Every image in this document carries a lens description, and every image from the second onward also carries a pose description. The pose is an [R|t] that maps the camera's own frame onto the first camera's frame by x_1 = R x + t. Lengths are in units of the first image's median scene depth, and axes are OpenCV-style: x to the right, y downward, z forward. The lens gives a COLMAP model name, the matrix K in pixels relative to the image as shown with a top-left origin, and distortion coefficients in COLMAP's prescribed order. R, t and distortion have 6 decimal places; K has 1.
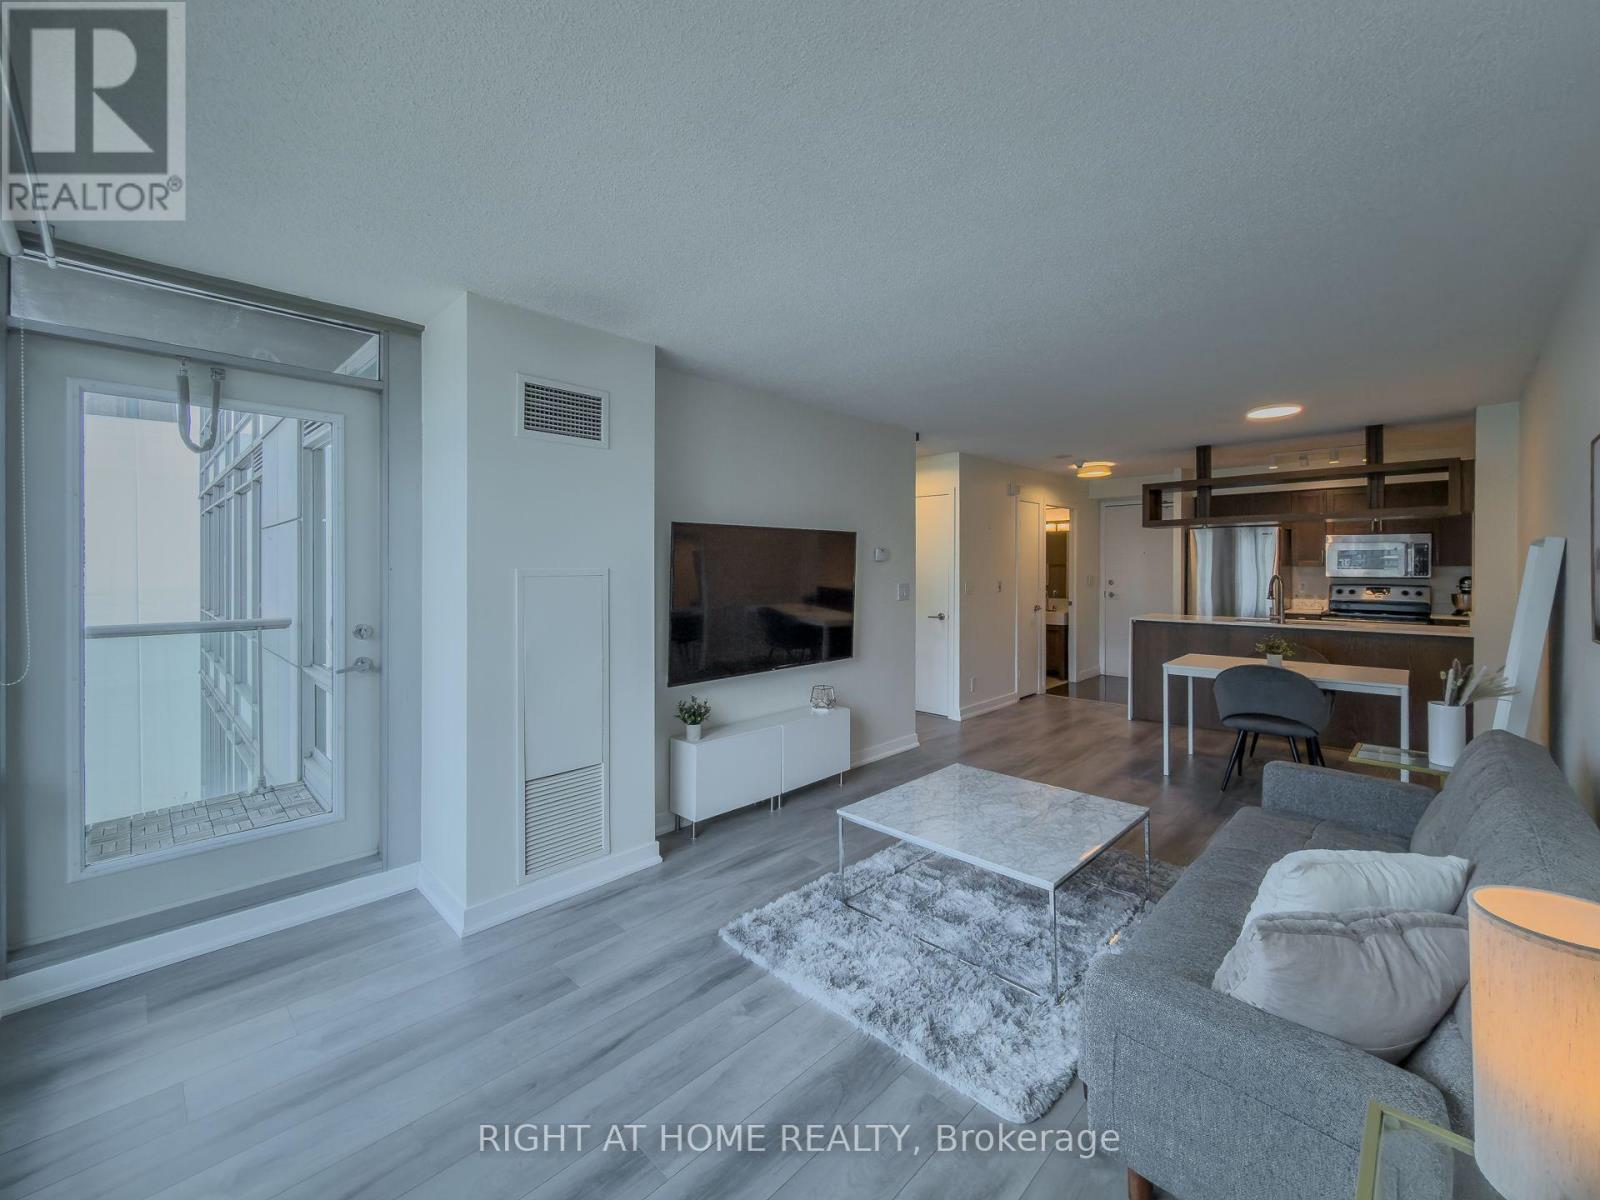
lens RADIAL K [[659.7, 0, 802.7], [0, 659.7, 568.2], [0, 0, 1]] dist [0.000148, 0.000089]
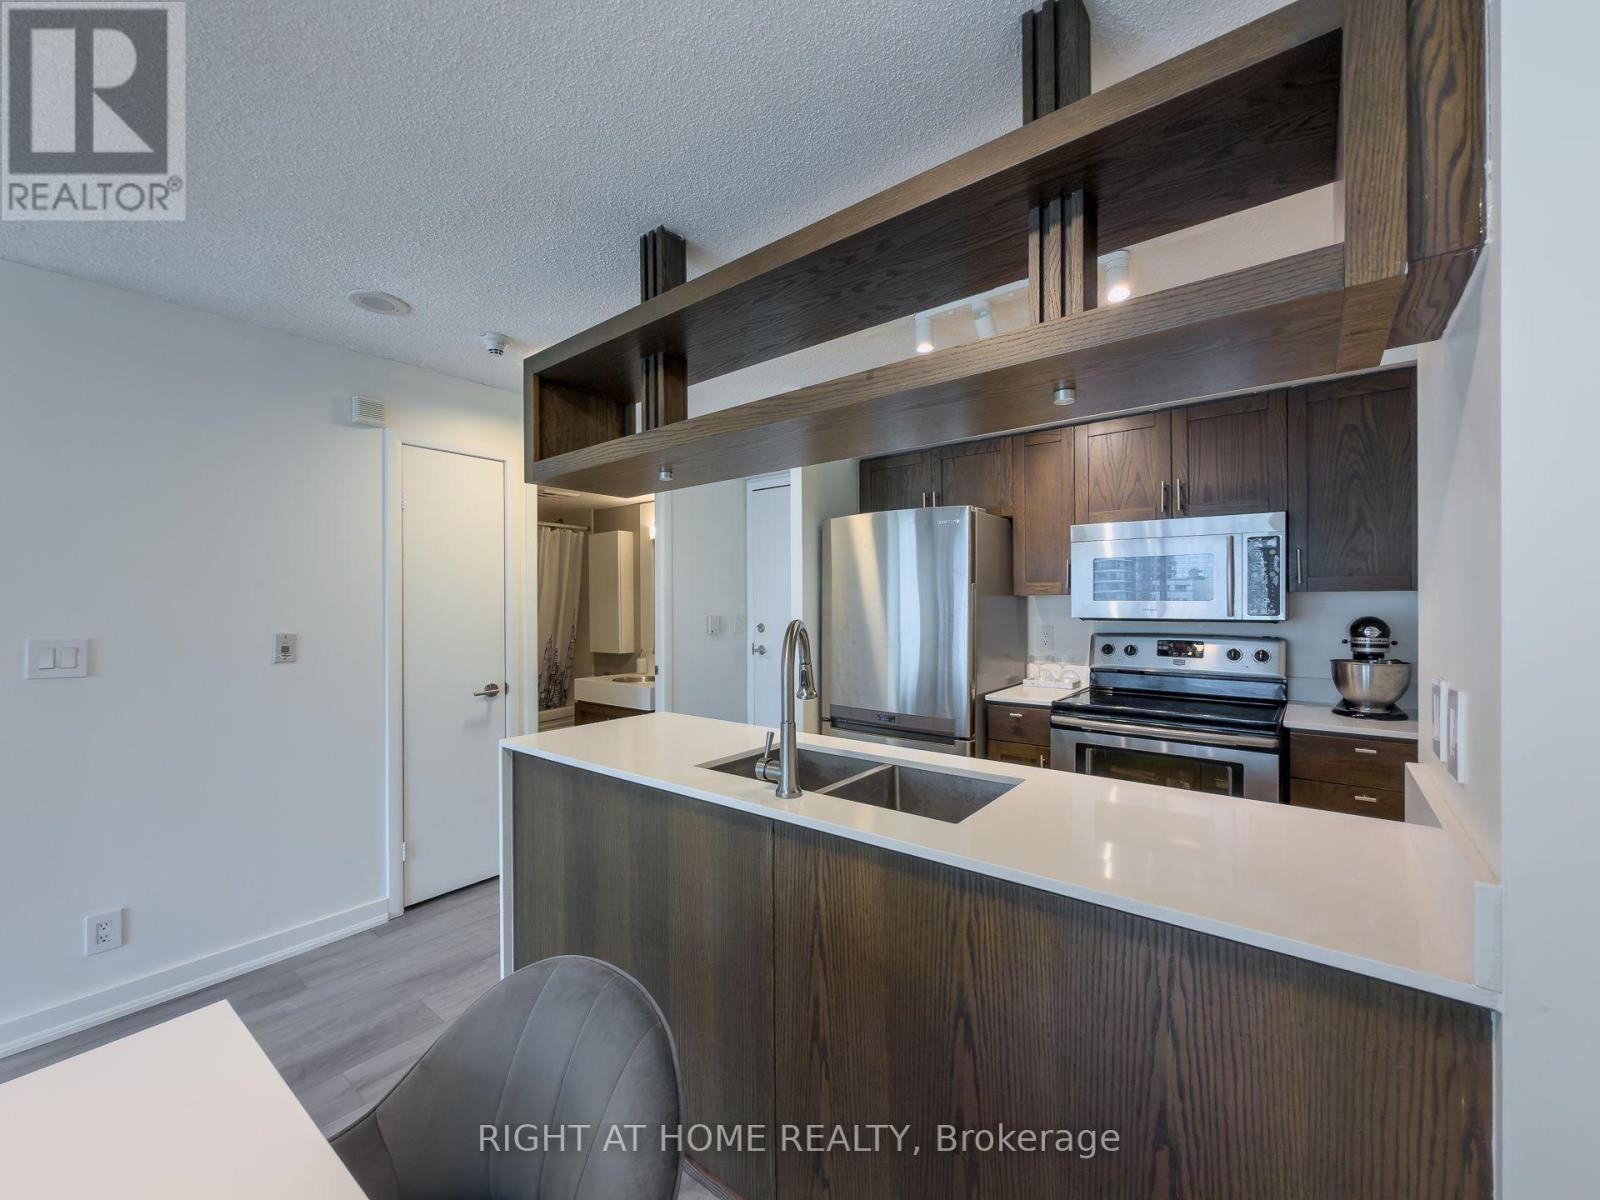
lens RADIAL K [[643.2, 0, 805.0], [0, 643.2, 602.9], [0, 0, 1]] dist [-0.002079, -0.000160]
pose [[0.994464, -0.006615, 0.104872, 0.588457], [0.006559, 0.999978, 0.000886, 0.001309], [-0.104876, -0.000193, 0.994485, 0.608776]]
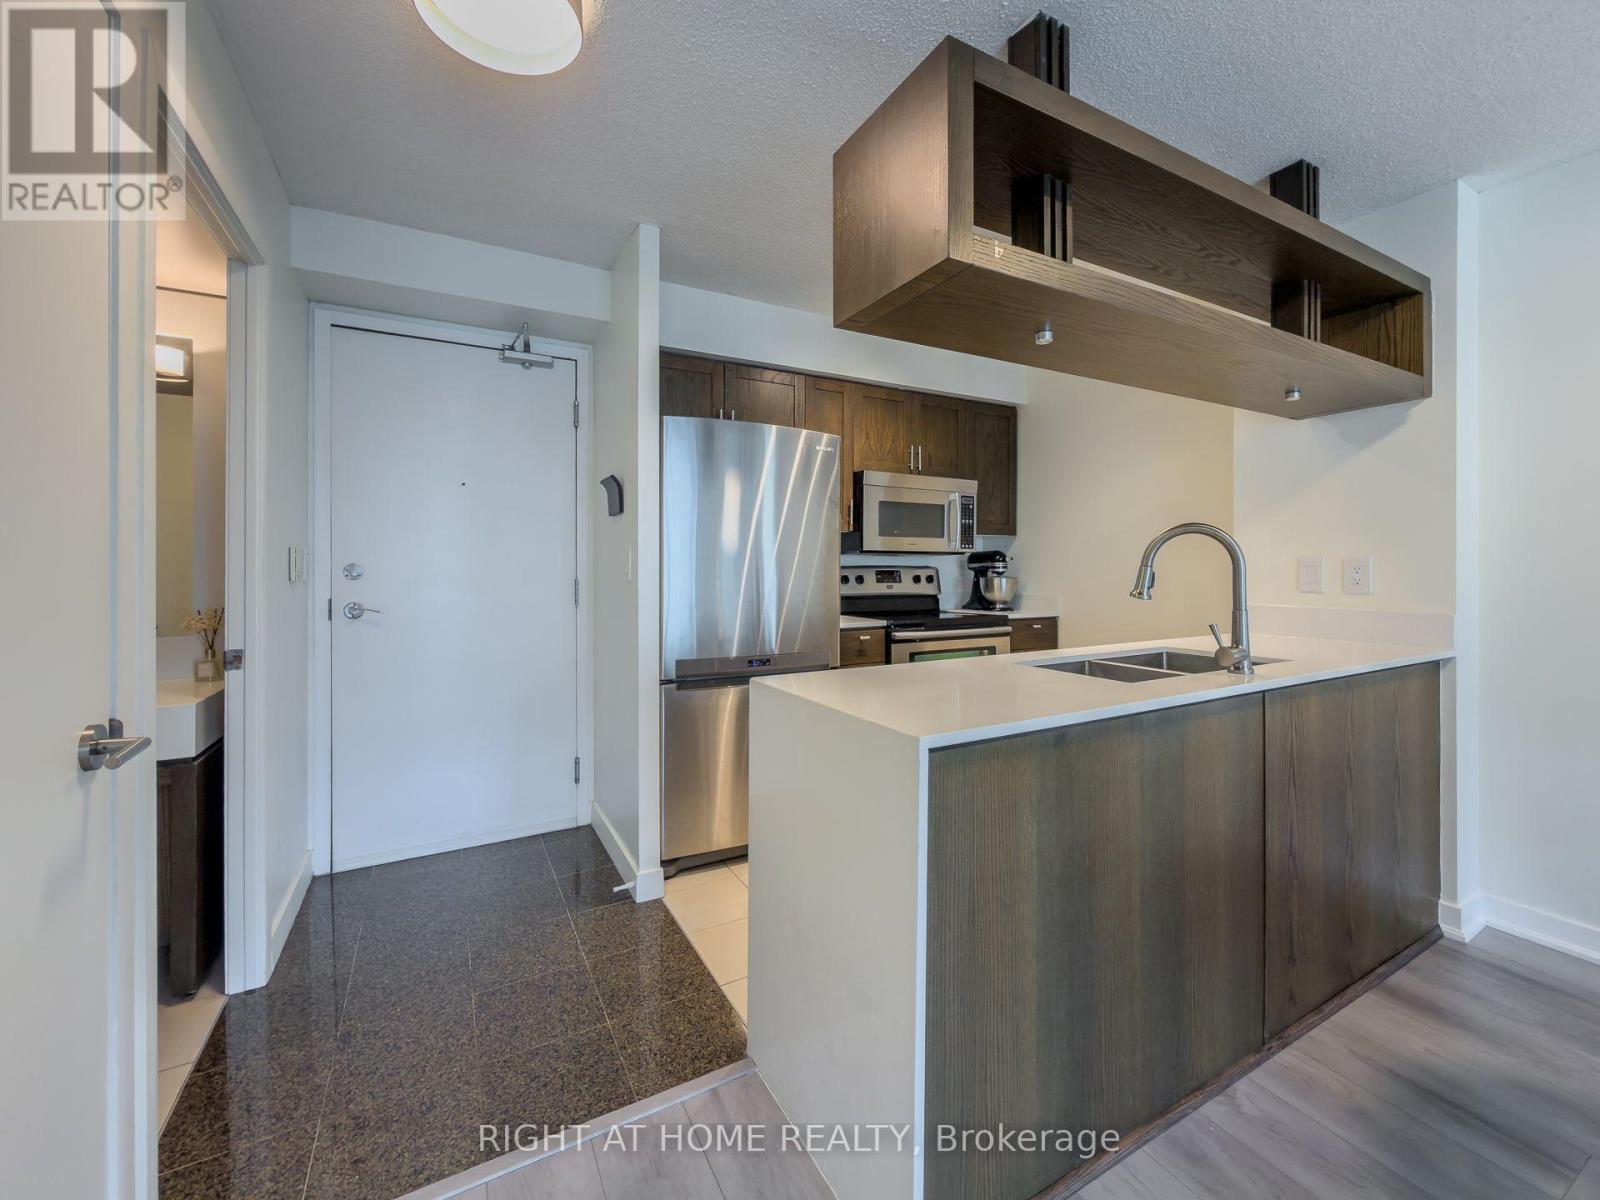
lens RADIAL K [[659.7, 0, 802.7], [0, 659.7, 568.2], [0, 0, 1]] dist [0.000148, 0.000089]
pose [[0.287842, -0.002393, 0.957675, 0.300909], [0.002034, 0.999996, 0.001888, 0.026453], [-0.957676, 0.001405, 0.287845, 0.927116]]
